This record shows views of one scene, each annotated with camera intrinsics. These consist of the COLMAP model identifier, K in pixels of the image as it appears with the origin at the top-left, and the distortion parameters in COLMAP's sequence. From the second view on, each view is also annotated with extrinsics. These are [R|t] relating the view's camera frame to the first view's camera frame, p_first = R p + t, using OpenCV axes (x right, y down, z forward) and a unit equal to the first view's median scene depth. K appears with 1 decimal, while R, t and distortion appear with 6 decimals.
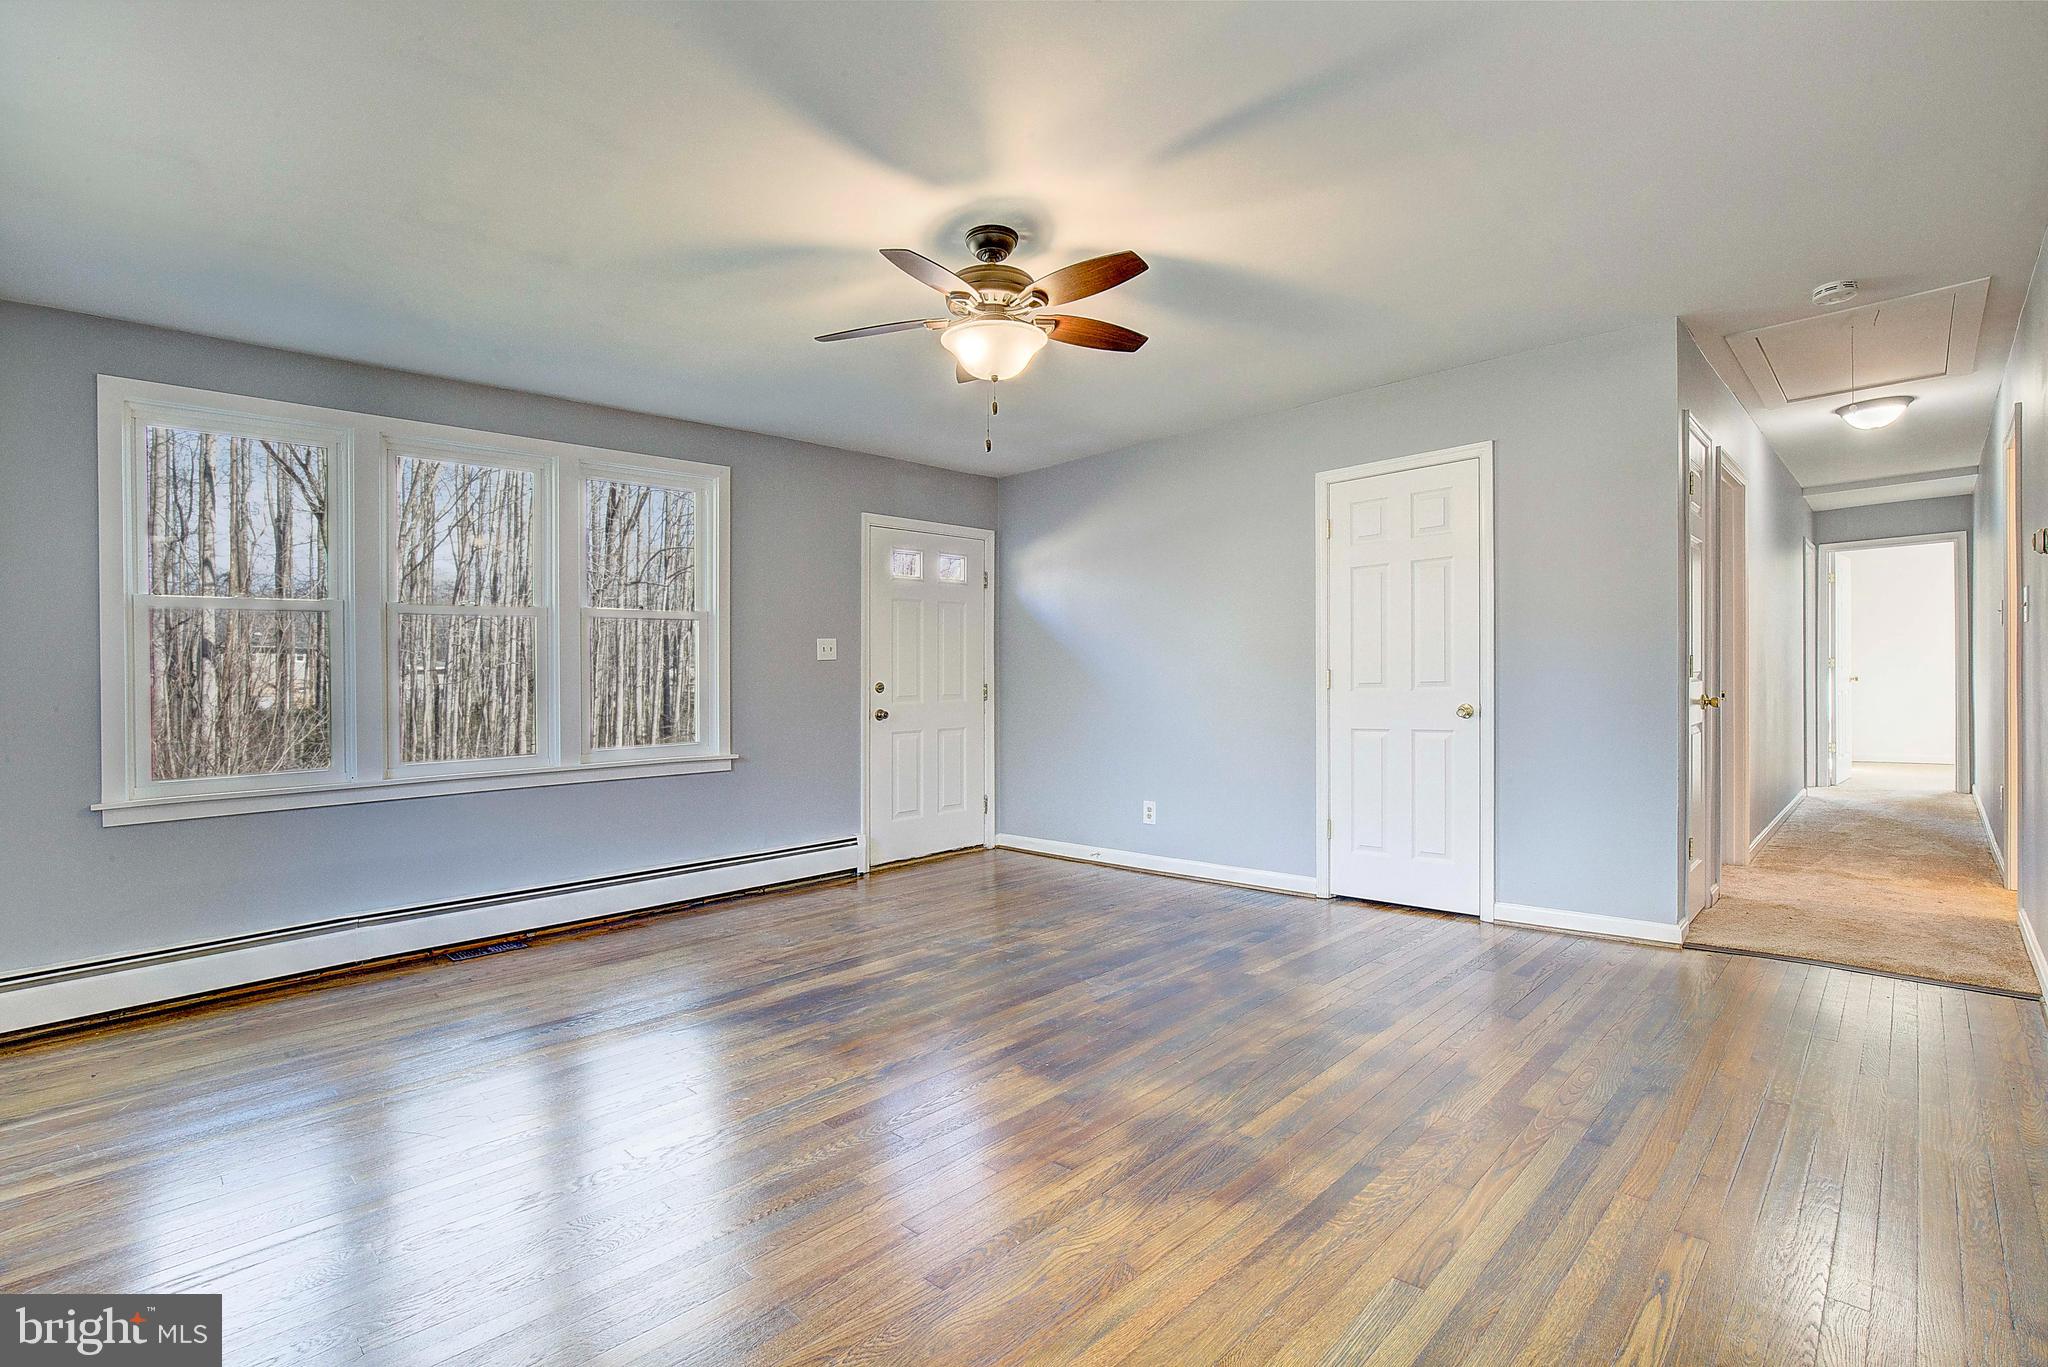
lens RADIAL K [[915.0, 0, 1024.0], [0, 915.0, 683.5], [0, 0, 1]] dist [-0.034158, -0.000304]
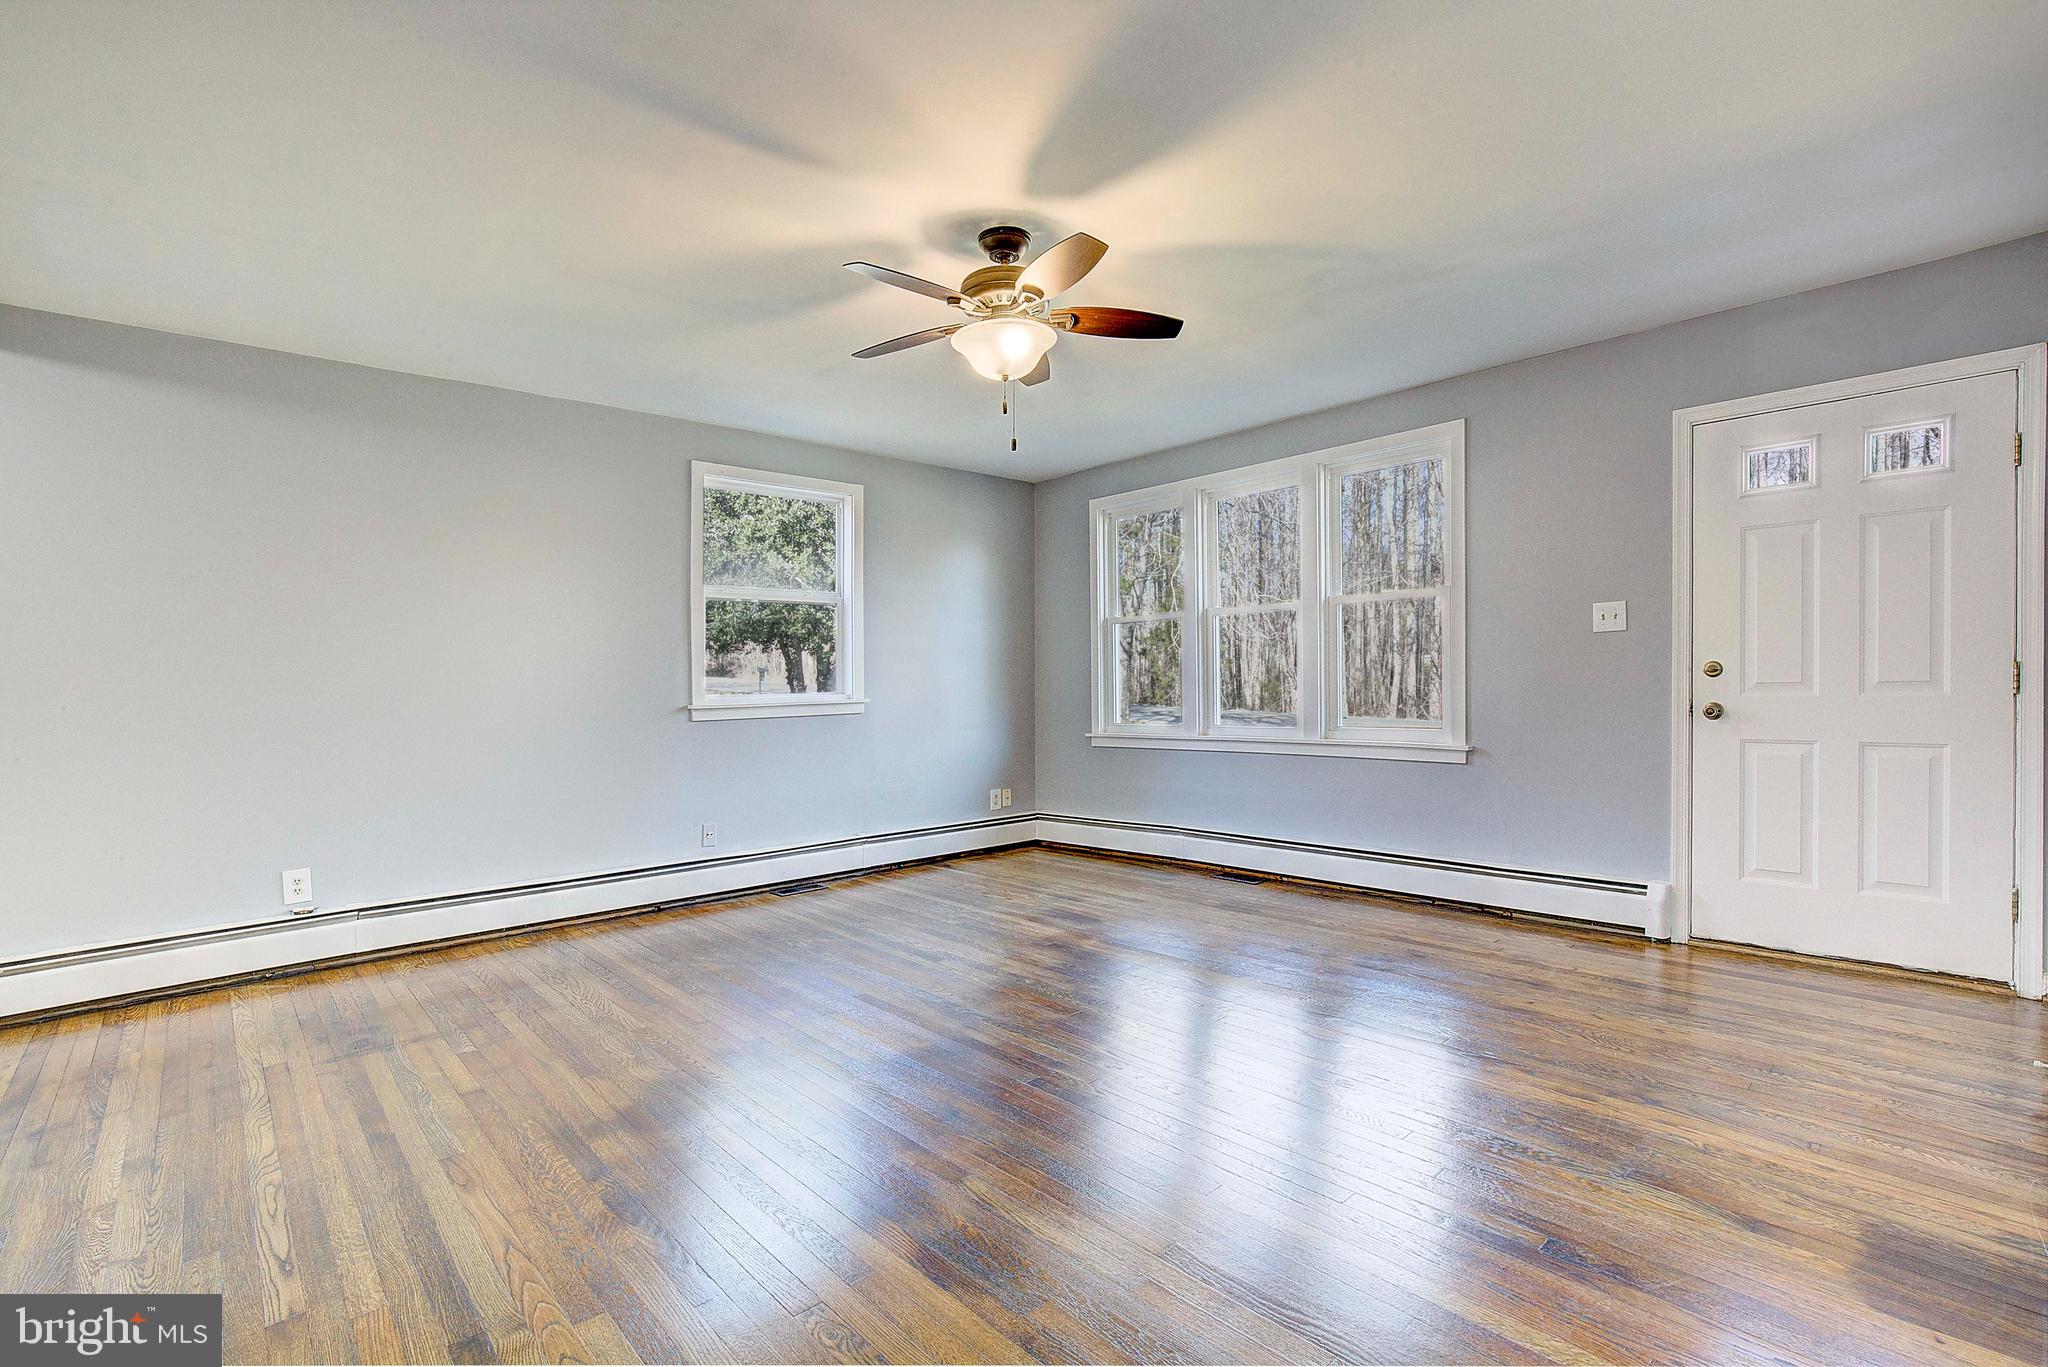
lens RADIAL K [[929.1, 0, 1071.9], [0, 929.1, 644.2], [0, 0, 1]] dist [-0.028354, -0.006517]
pose [[-0.010937, -0.012810, -0.999858, 0.794065], [0.021518, 0.999683, -0.013043, -0.022846], [0.999709, -0.021658, -0.010658, 0.874693]]
